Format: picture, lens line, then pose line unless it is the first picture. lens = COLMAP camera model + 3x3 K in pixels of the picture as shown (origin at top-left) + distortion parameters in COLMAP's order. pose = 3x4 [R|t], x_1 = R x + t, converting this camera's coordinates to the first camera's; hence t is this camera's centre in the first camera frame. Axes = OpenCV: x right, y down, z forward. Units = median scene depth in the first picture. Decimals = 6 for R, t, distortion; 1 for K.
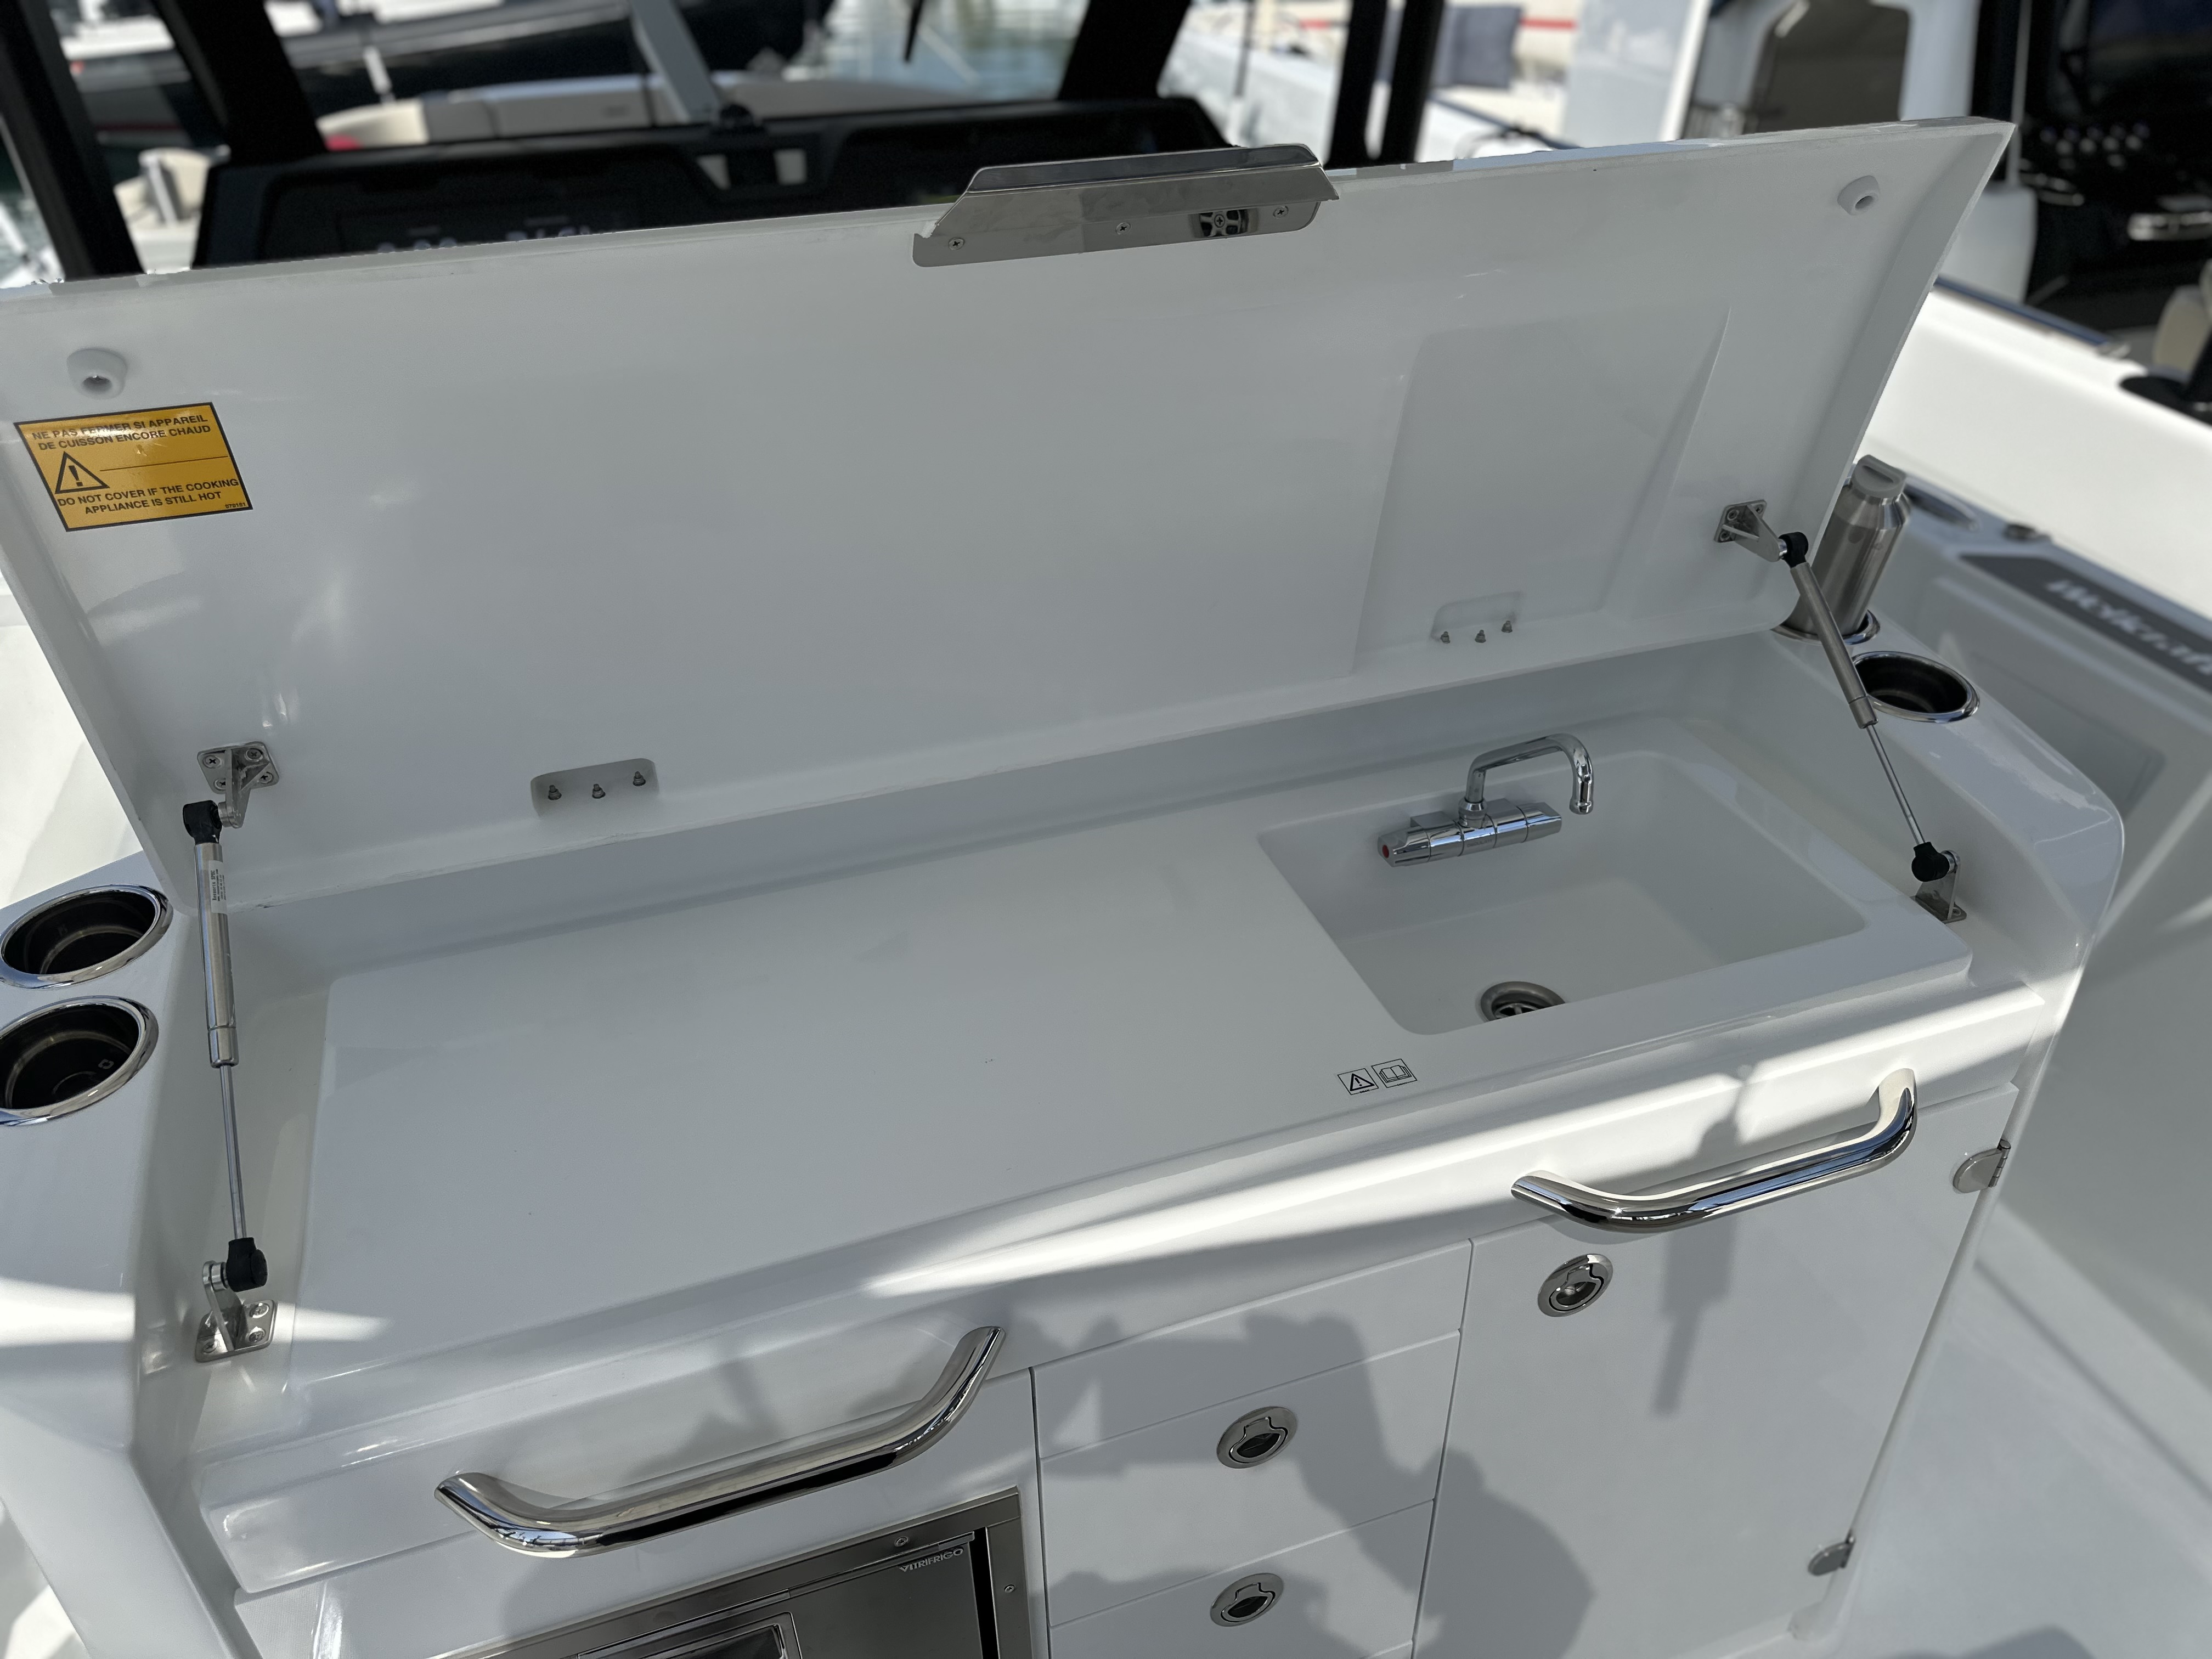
lens RADIAL K [[1564.3, 0, 1106.0], [0, 1564.3, 829.5], [0, 0, 1]] dist [0.002288, 0.006111]
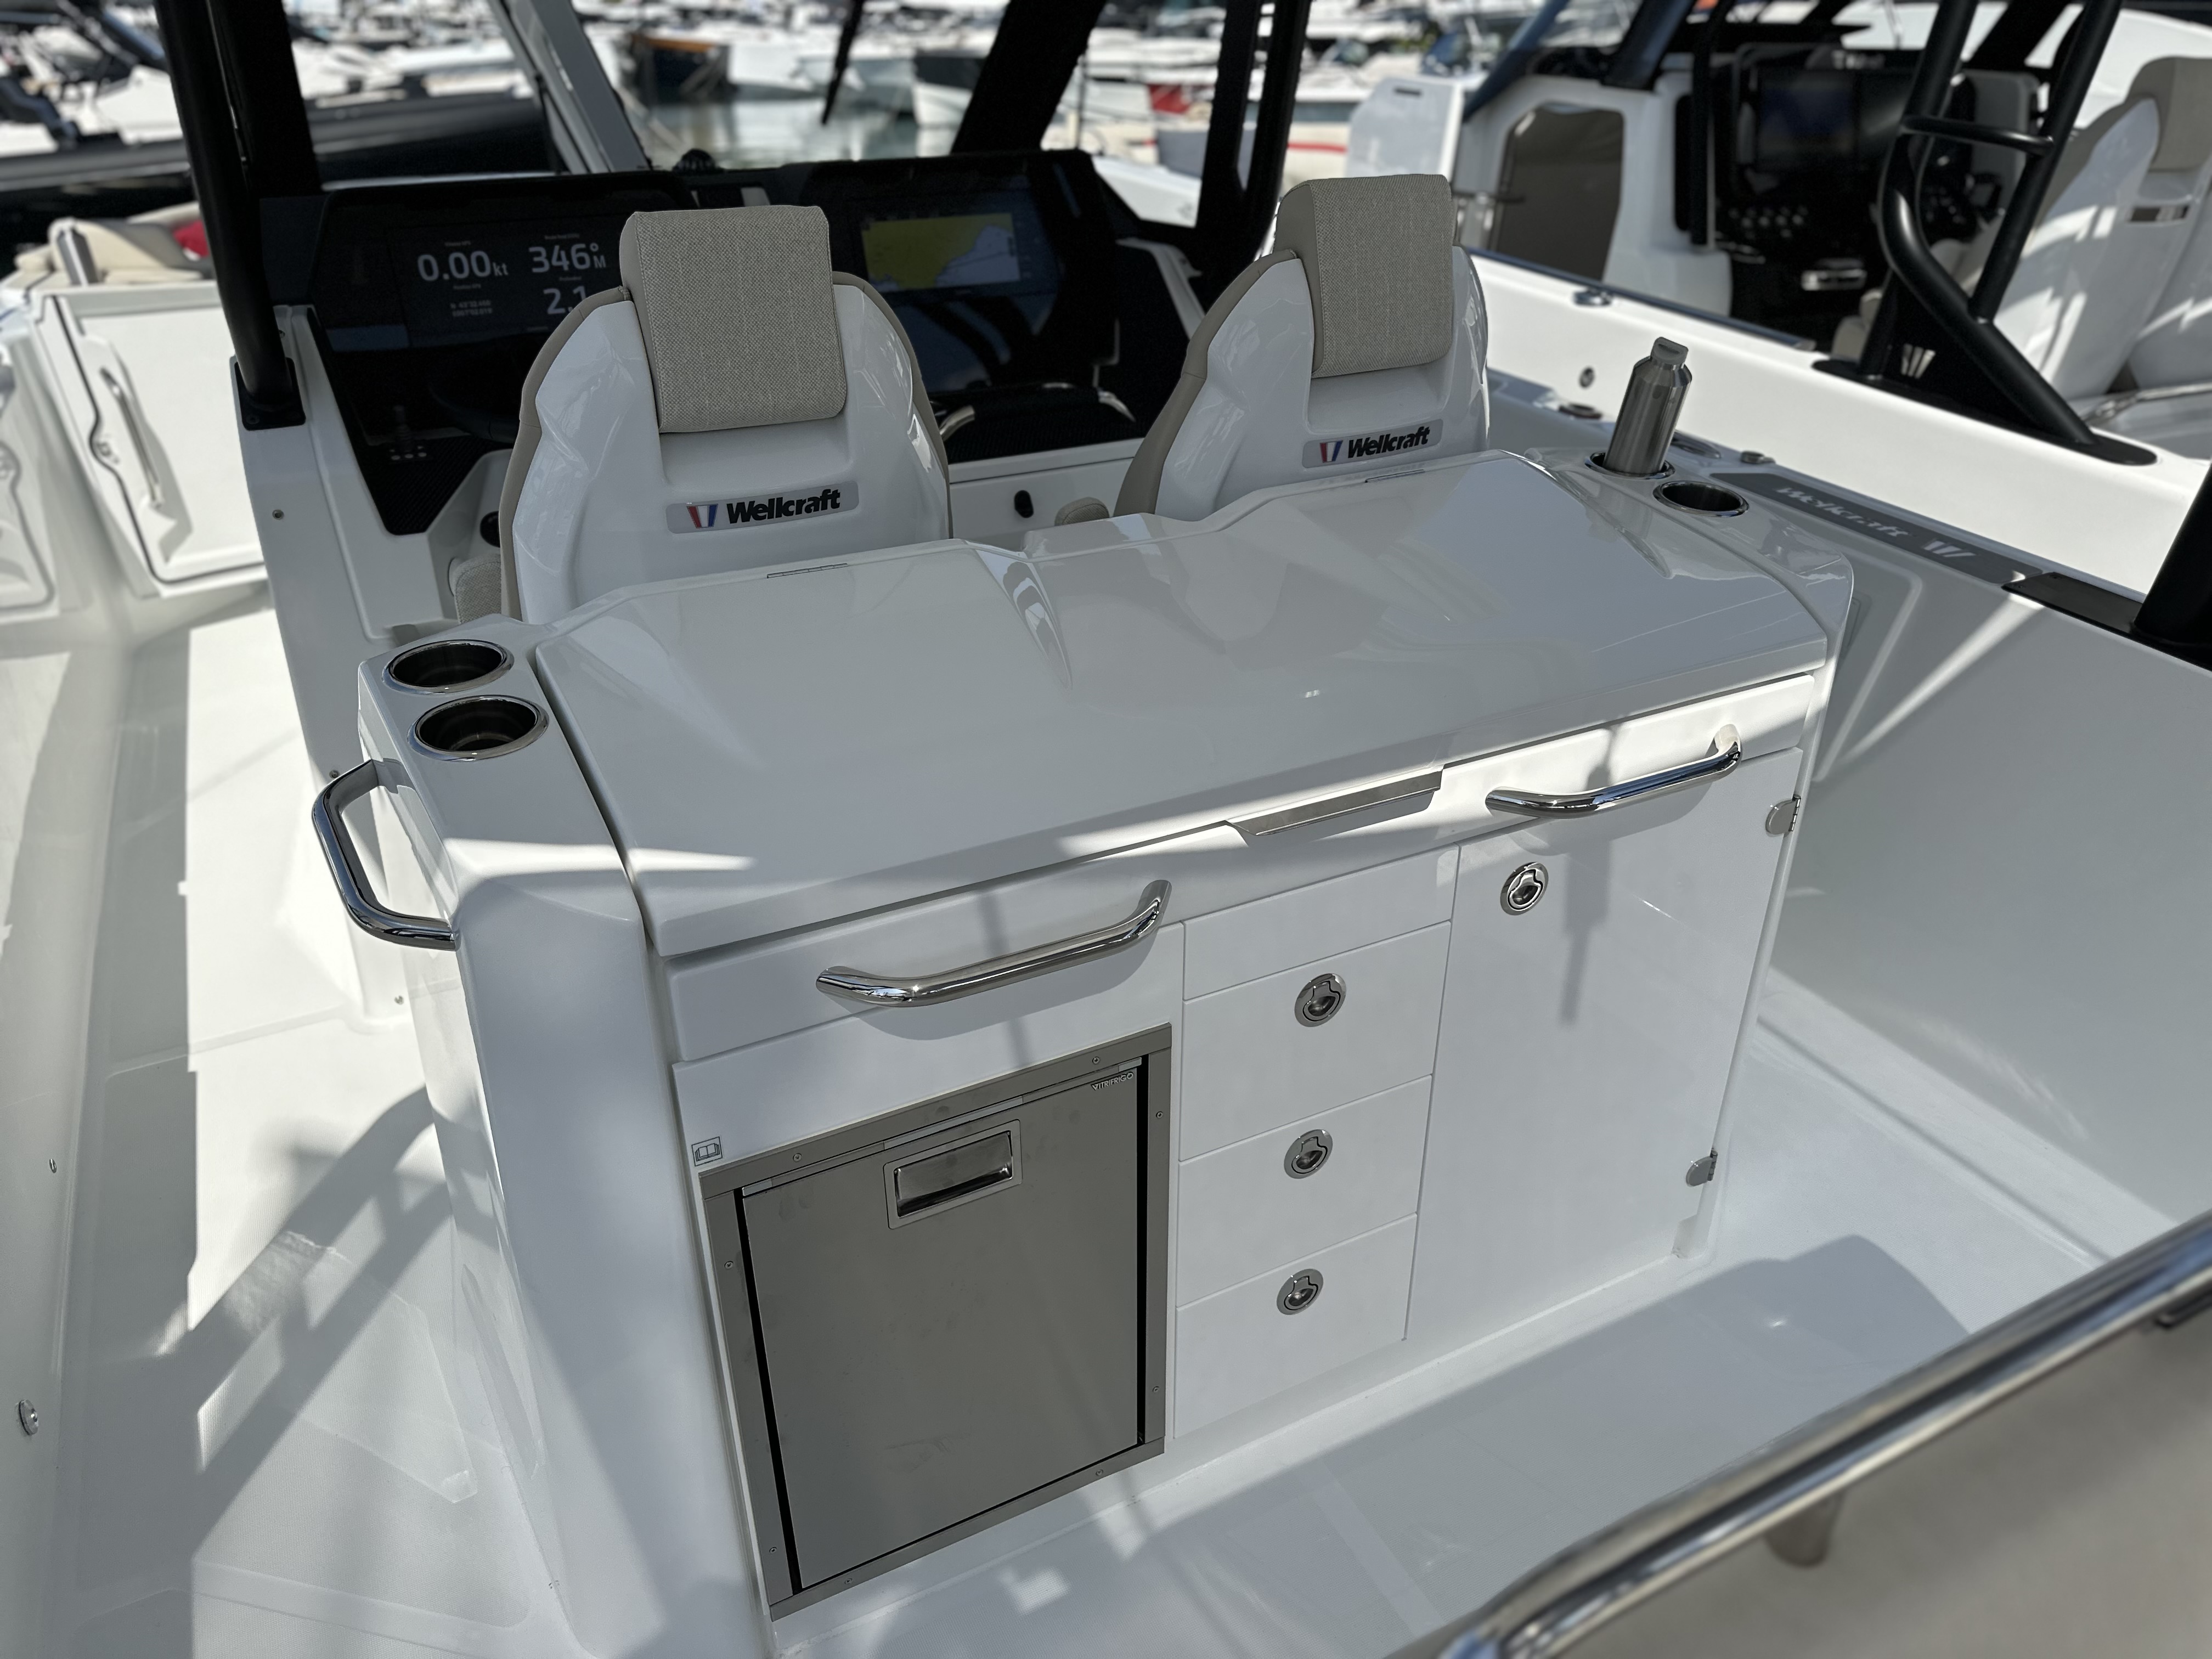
lens RADIAL K [[1570.9, 0, 1106.0], [0, 1570.9, 829.5], [0, 0, 1]] dist [0.038372, 0.000489]
pose [[0.988217, -0.054222, 0.143132, -0.142145], [0.066145, 0.994606, -0.079897, 0.165361], [-0.138028, 0.088423, 0.986473, -0.187360]]
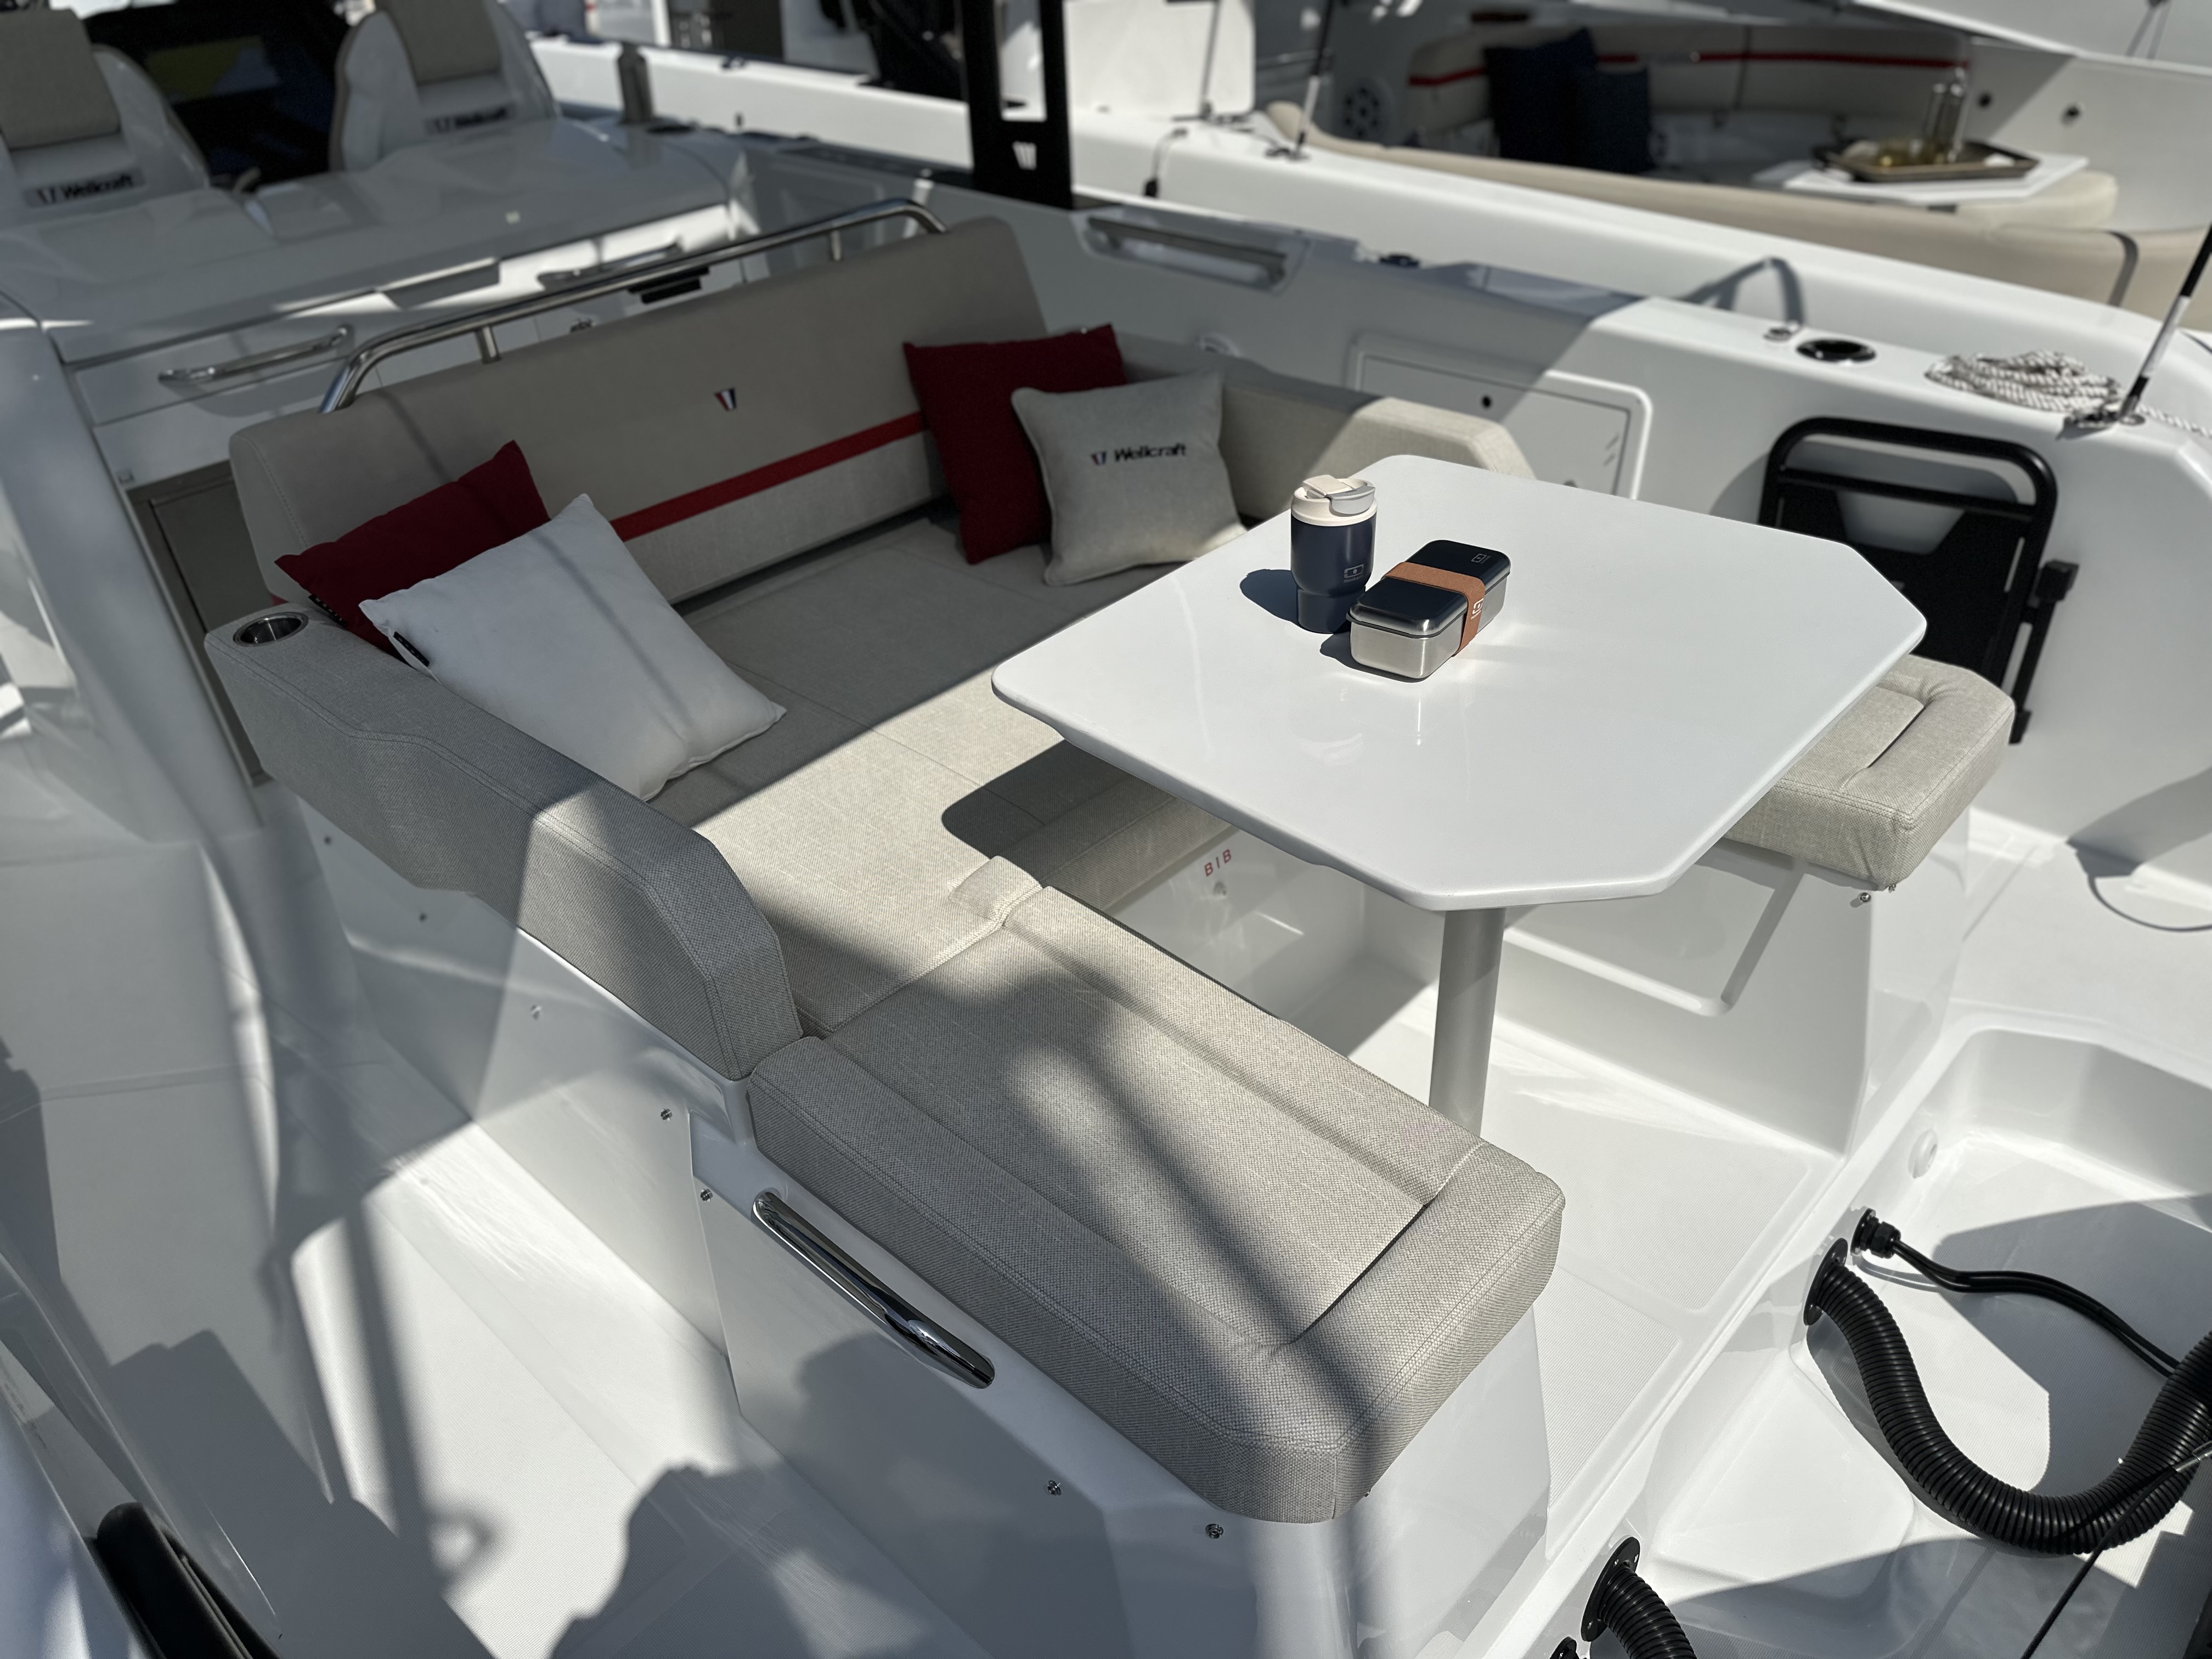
lens RADIAL K [[1564.3, 0, 1106.0], [0, 1564.3, 829.5], [0, 0, 1]] dist [0.002288, 0.006111]
pose [[0.887318, -0.293761, 0.355489, -0.058206], [0.304907, 0.952036, 0.025659, 0.656710], [-0.345976, 0.085624, 0.934328, -0.878621]]
